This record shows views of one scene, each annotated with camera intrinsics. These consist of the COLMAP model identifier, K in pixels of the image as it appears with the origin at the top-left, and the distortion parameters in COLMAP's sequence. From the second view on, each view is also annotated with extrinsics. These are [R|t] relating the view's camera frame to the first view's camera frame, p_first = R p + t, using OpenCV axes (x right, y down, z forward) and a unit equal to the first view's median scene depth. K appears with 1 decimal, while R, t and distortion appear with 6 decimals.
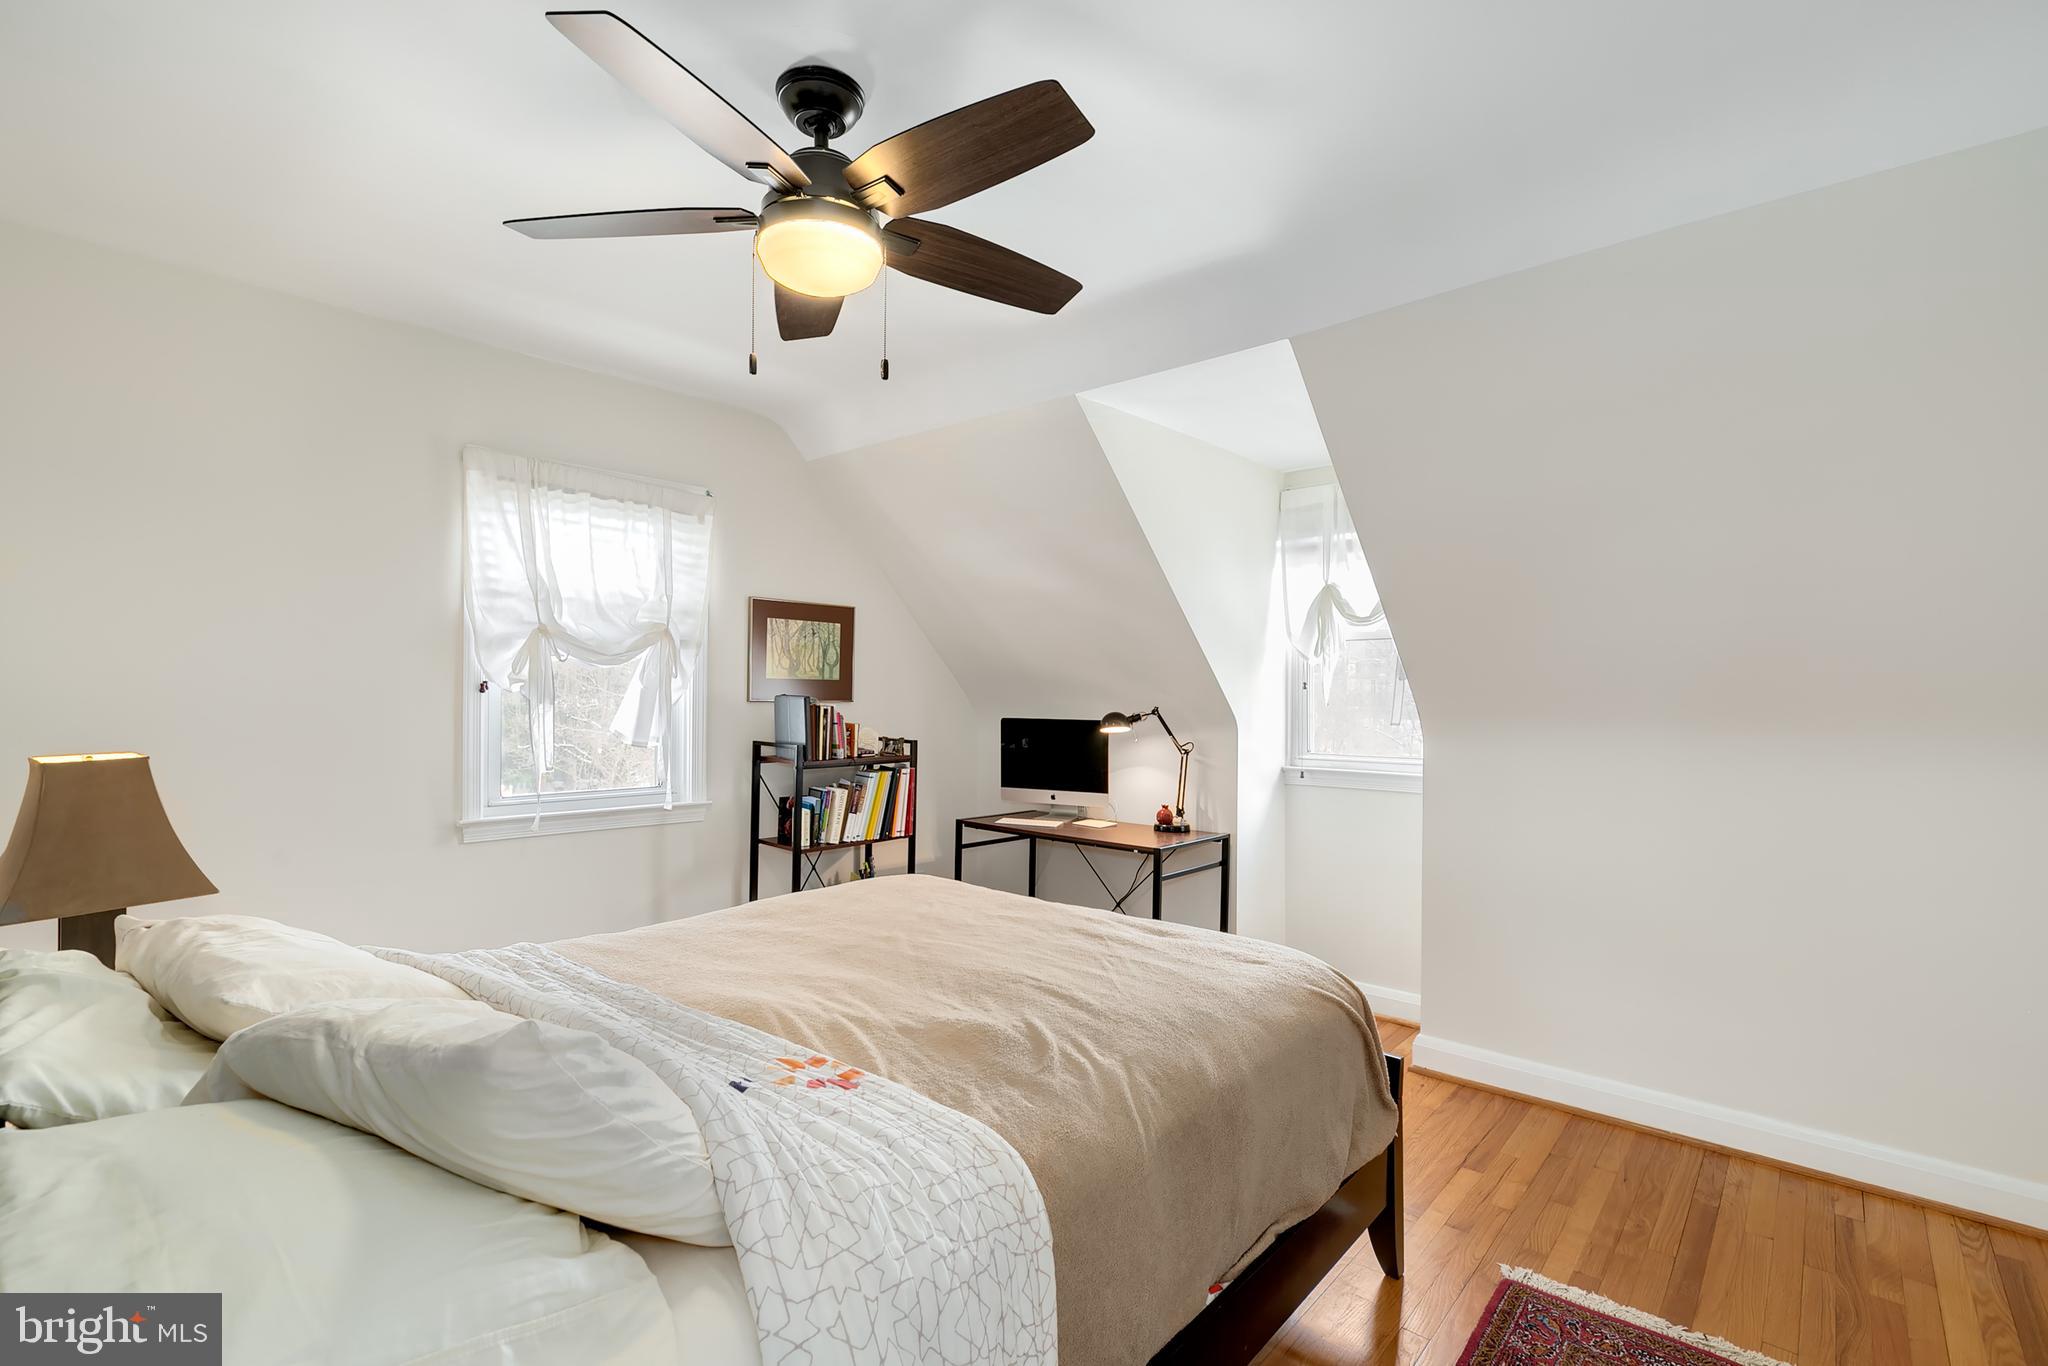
lens RADIAL K [[932.2, 0, 1026.4], [0, 932.2, 699.3], [0, 0, 1]] dist [-0.011075, 0.000431]
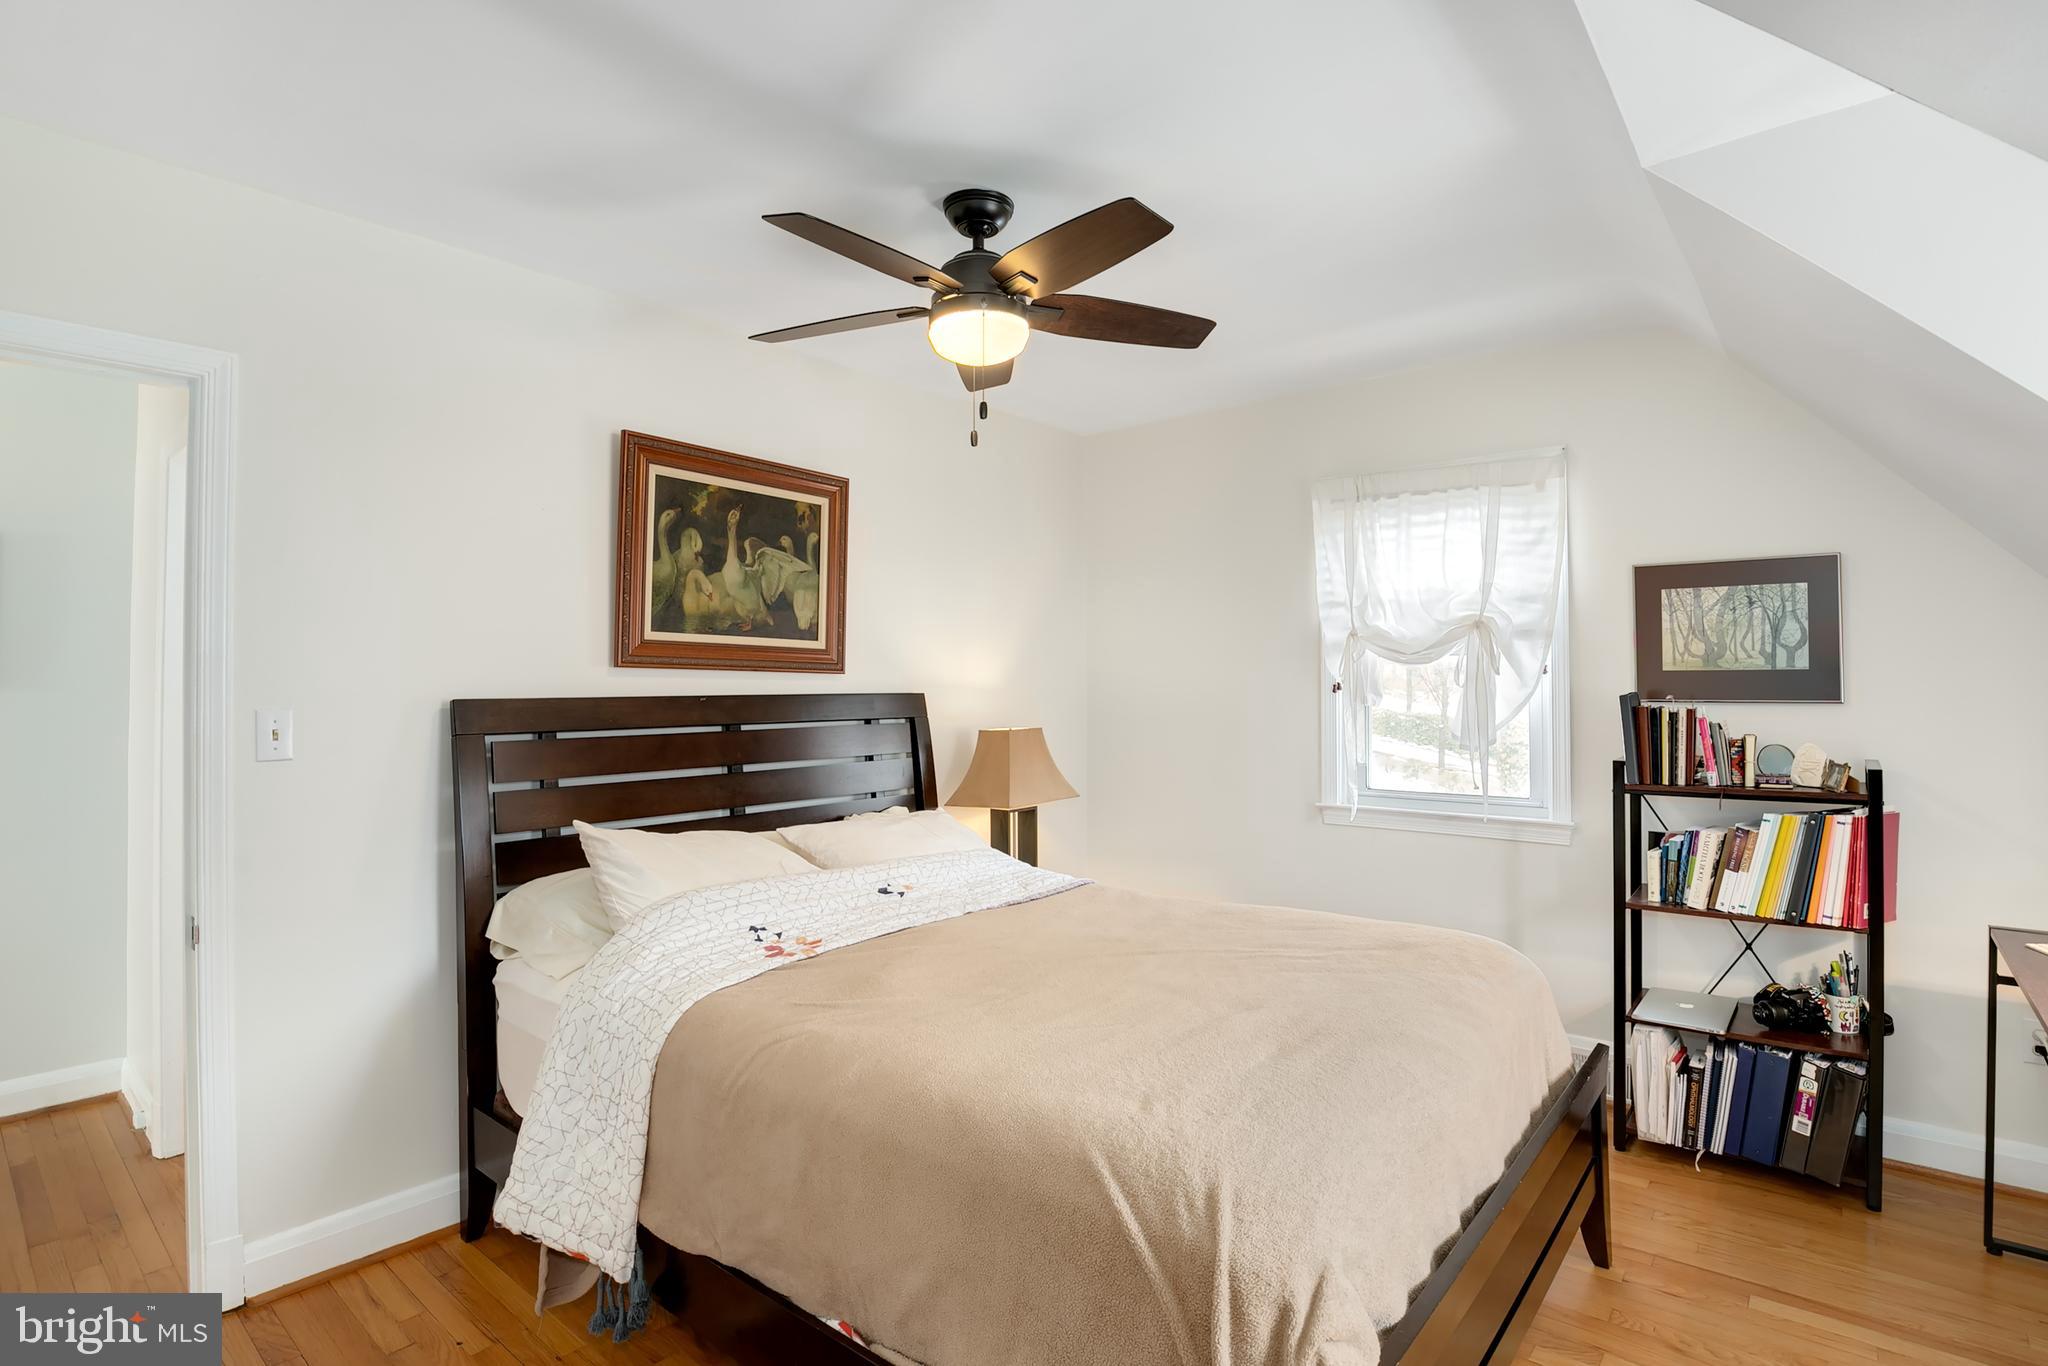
lens RADIAL K [[963.2, 0, 1047.2], [0, 963.2, 690.1], [0, 0, 1]] dist [0.003271, 0.000445]
pose [[0.084536, -0.016115, -0.996290, 0.464113], [-0.008921, 0.999817, -0.016929, 0.010658], [0.996380, 0.010319, 0.084377, 0.458911]]
